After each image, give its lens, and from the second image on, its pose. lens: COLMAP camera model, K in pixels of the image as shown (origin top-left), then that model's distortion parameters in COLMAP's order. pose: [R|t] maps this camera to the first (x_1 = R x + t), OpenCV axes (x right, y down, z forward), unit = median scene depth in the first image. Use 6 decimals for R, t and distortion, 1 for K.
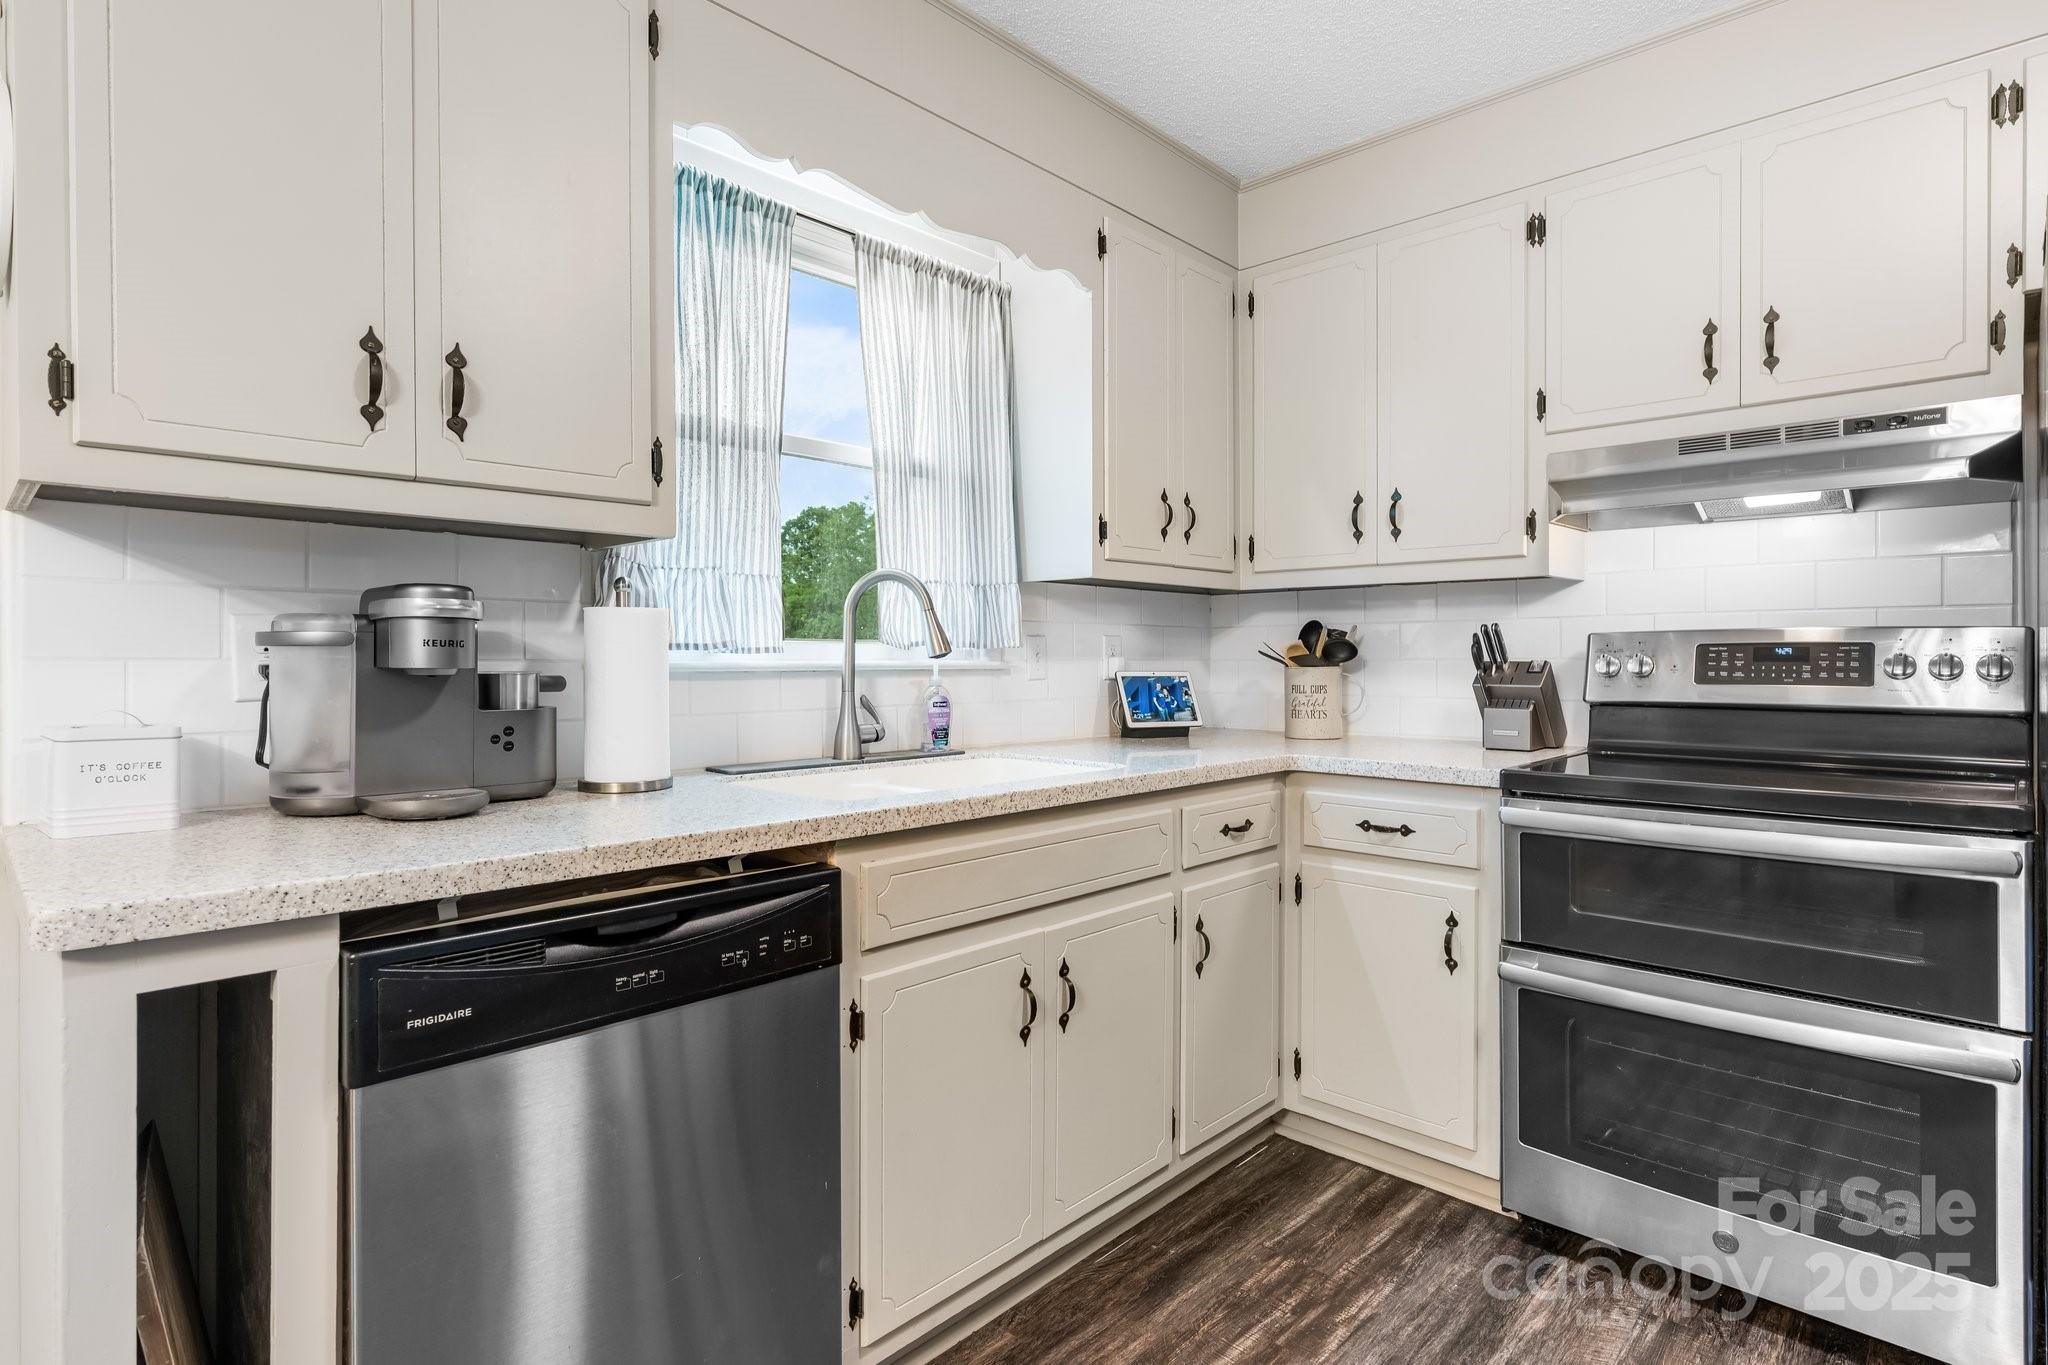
lens RADIAL K [[1022.3, 0, 1023.1], [0, 1022.3, 673.1], [0, 0, 1]] dist [0.002210, -0.000743]
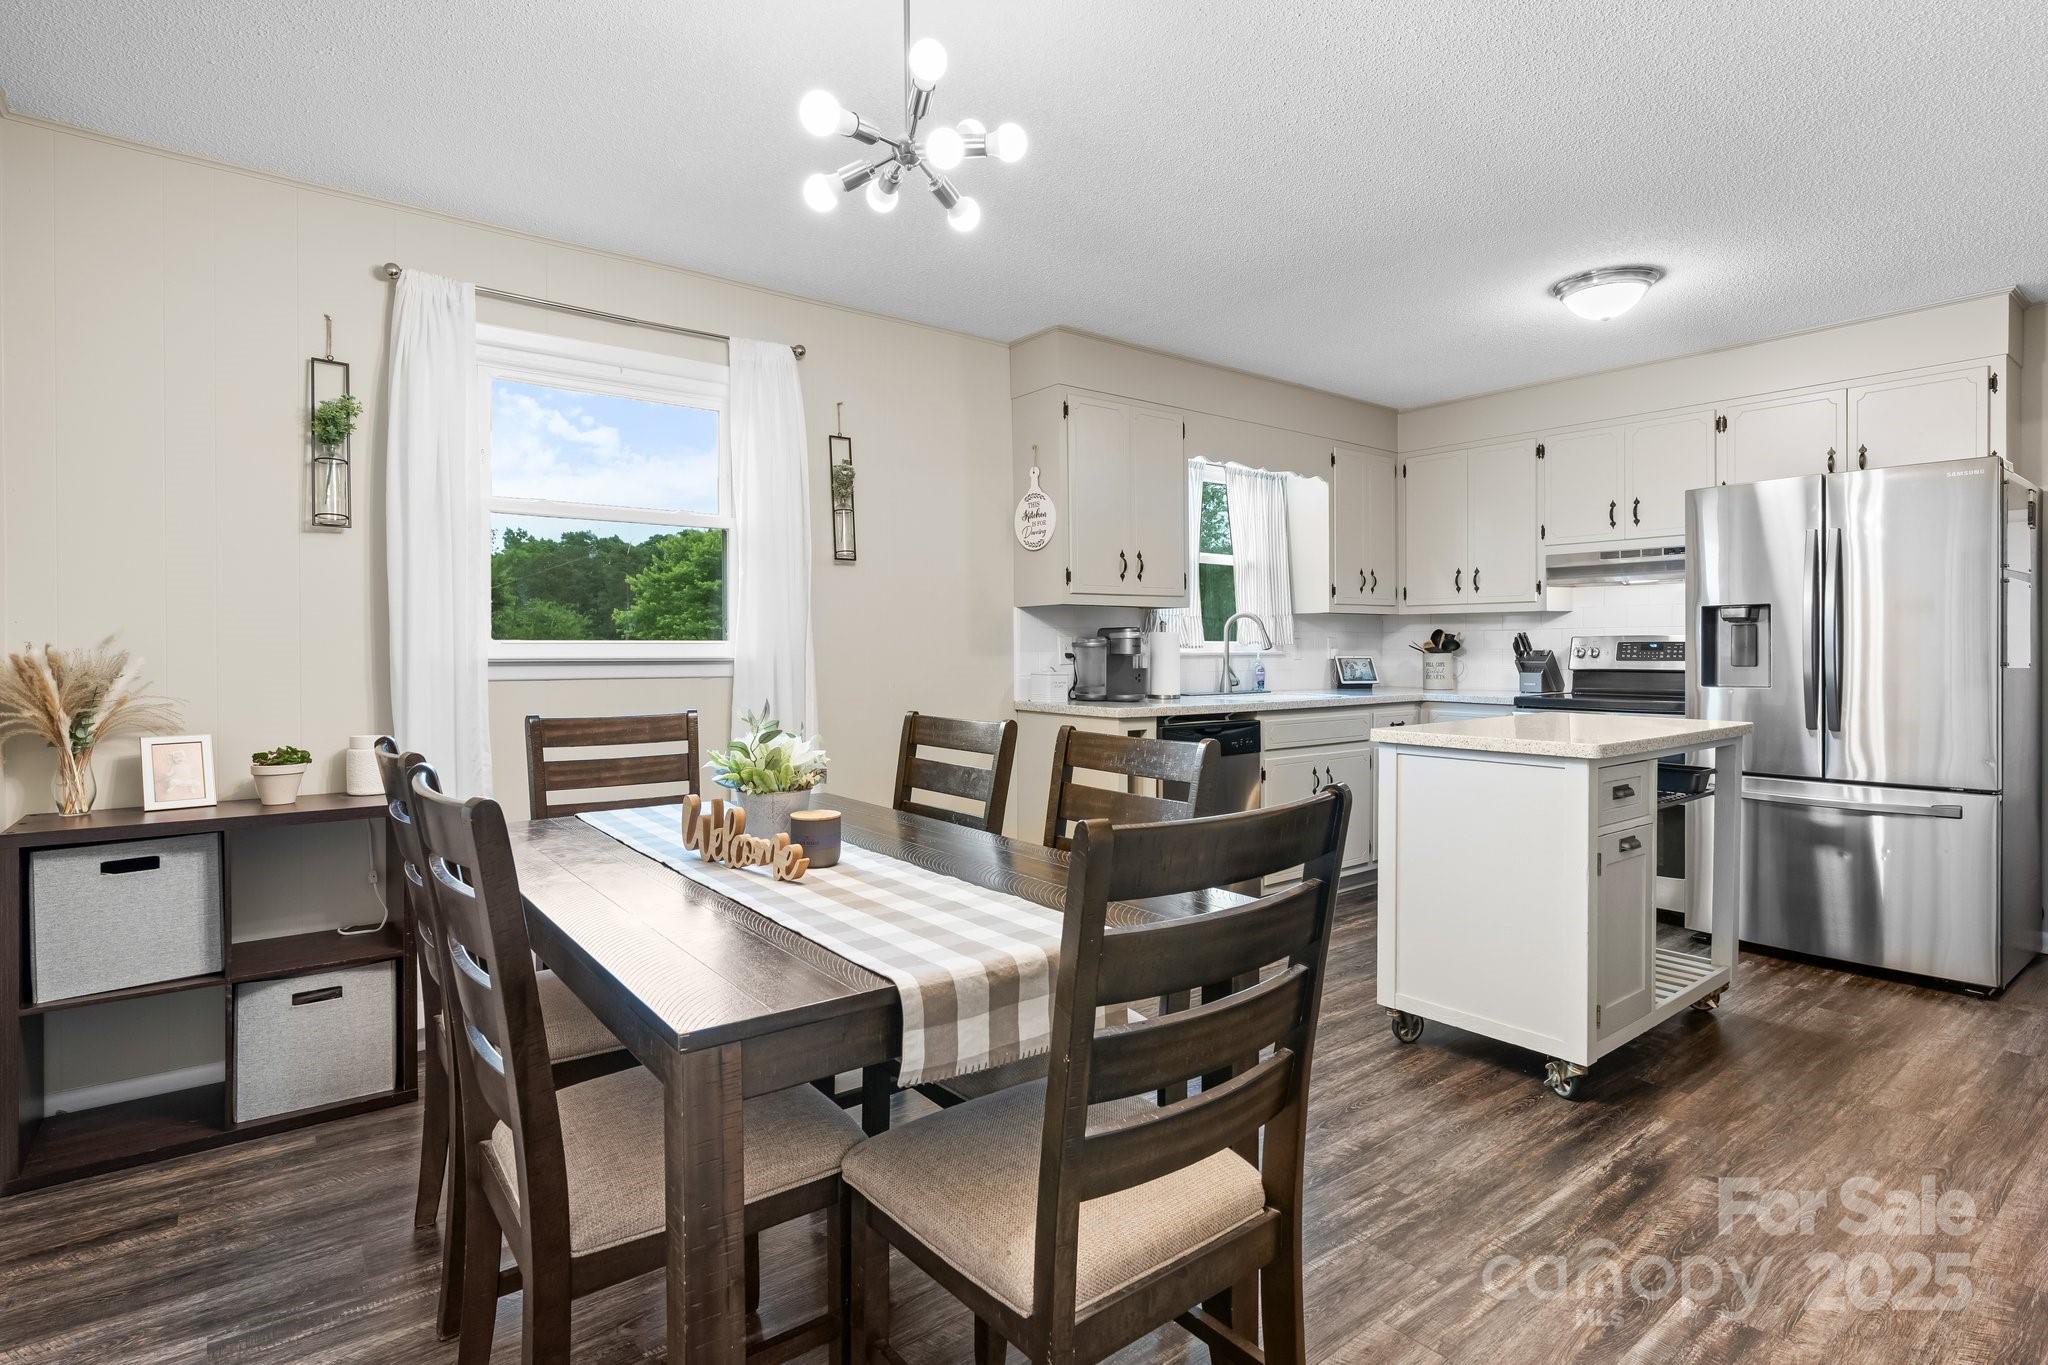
lens RADIAL K [[1023.5, 0, 1003.0], [0, 1023.5, 671.7], [0, 0, 1]] dist [-0.018580, 0.006128]
pose [[0.988409, 0.000794, -0.151813, -0.322690], [0.000865, 0.999941, 0.010857, 0.010304], [0.151812, -0.010862, 0.988350, -1.414541]]
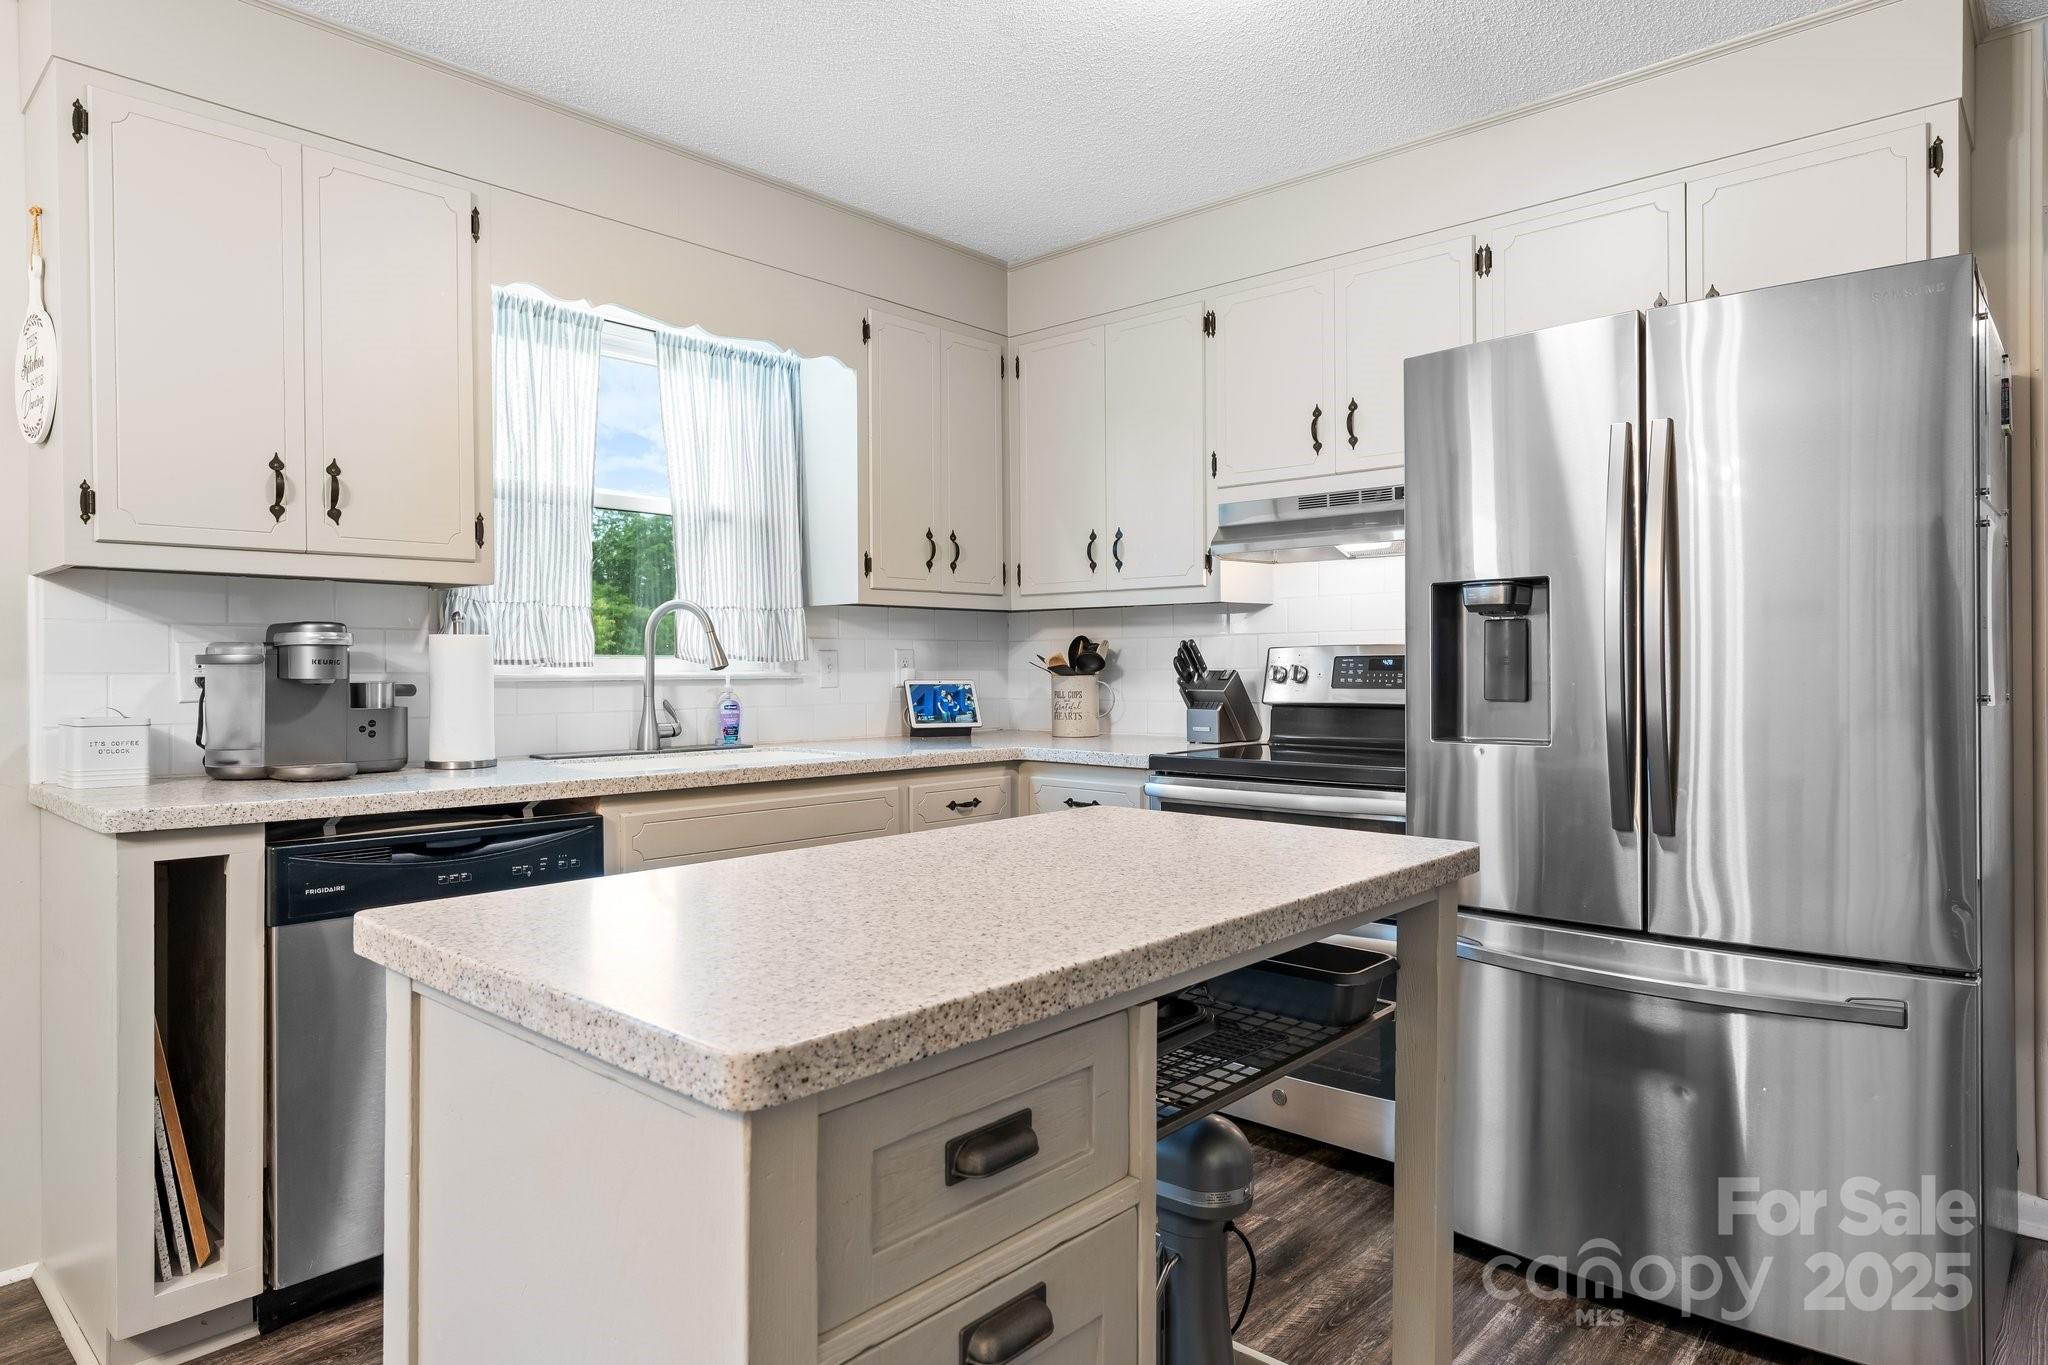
lens RADIAL K [[1183.0, 0, 1022.1], [0, 1183.0, 686.0], [0, 0, 1]] dist [0.000618, 0.001228]
pose [[0.999811, -0.003917, 0.019059, 0.261628], [0.003884, 0.999991, 0.001758, 0.004146], [-0.019065, -0.001684, 0.999817, -0.468899]]
